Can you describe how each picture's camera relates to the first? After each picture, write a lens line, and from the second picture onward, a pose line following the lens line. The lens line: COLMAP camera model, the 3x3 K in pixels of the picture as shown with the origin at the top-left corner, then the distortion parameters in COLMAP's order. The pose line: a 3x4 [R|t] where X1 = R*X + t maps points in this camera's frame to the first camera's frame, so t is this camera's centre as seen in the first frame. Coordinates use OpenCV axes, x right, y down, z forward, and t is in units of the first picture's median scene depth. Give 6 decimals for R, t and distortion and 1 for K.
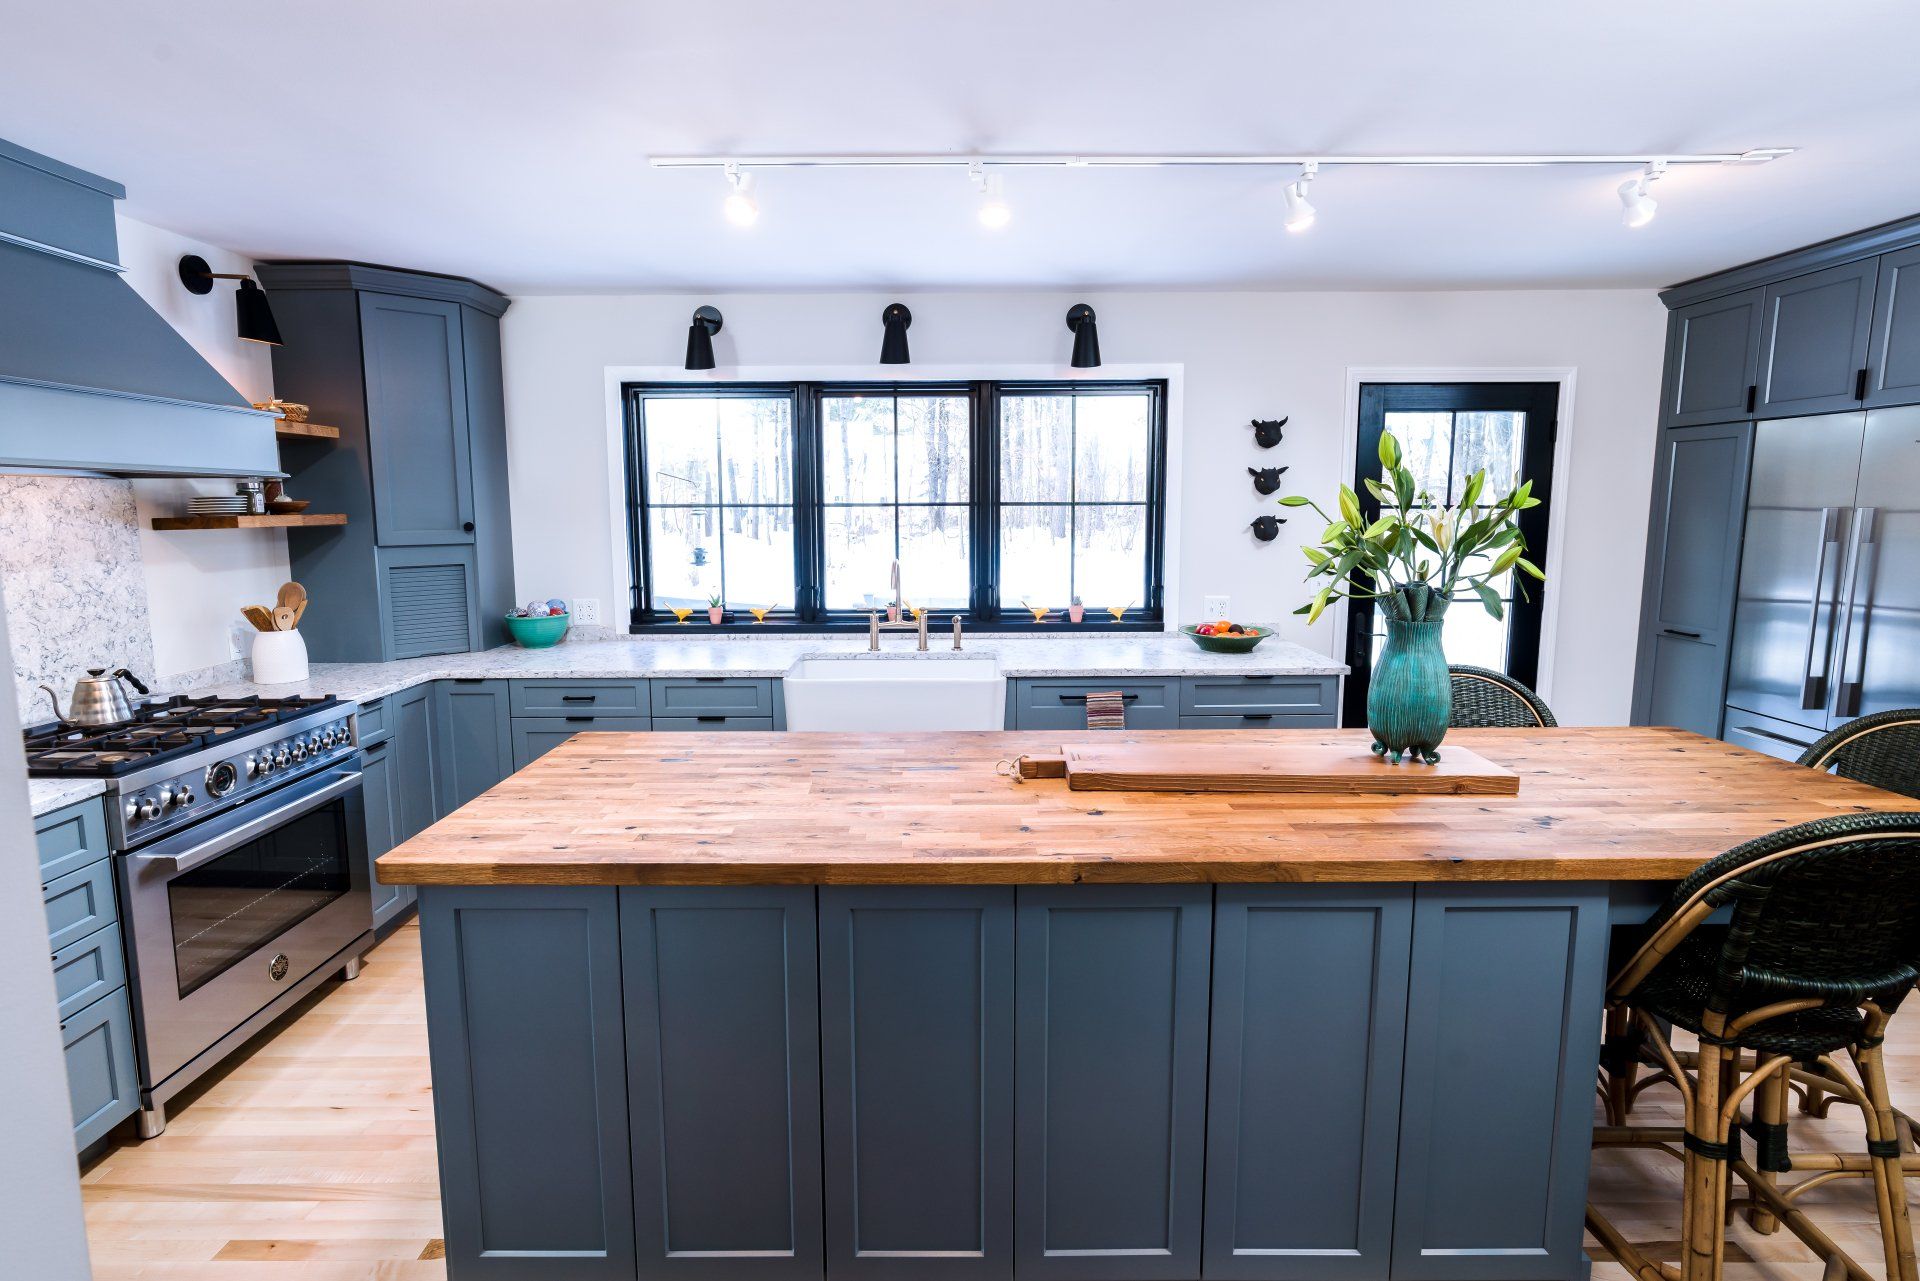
lens RADIAL K [[979.2, 0, 930.0], [0, 979.2, 633.4], [0, 0, 1]] dist [-0.010039, 0.006019]
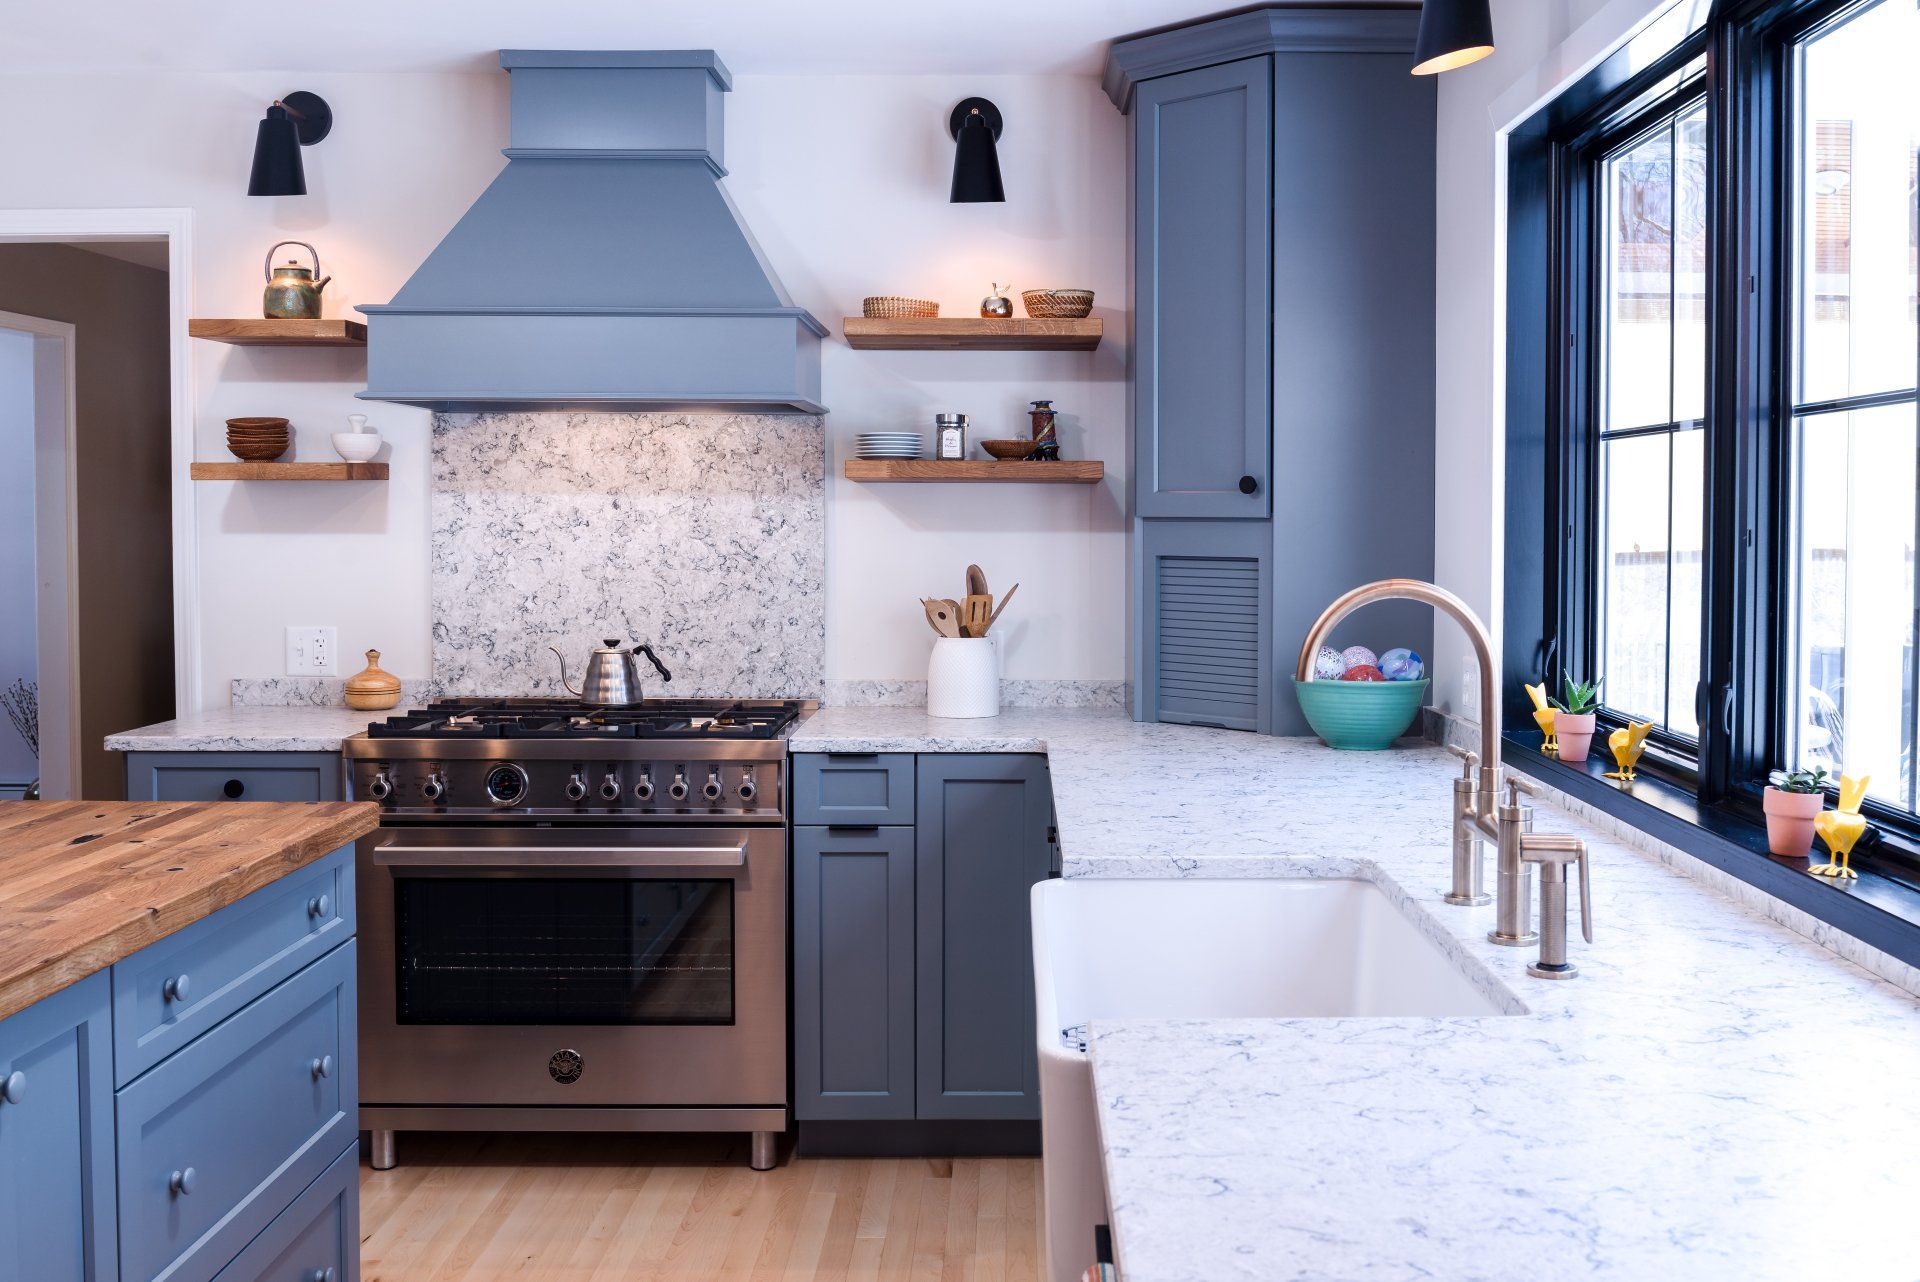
lens RADIAL K [[1832.0, 0, 1068.6], [0, 1832.0, 582.8], [0, 0, 1]] dist [-0.025750, 0.000000]
pose [[0.037268, 0.042231, -0.998413, 0.570960], [-0.135850, 0.990046, 0.036806, -0.096226], [0.990028, 0.134263, 0.042634, 1.035576]]
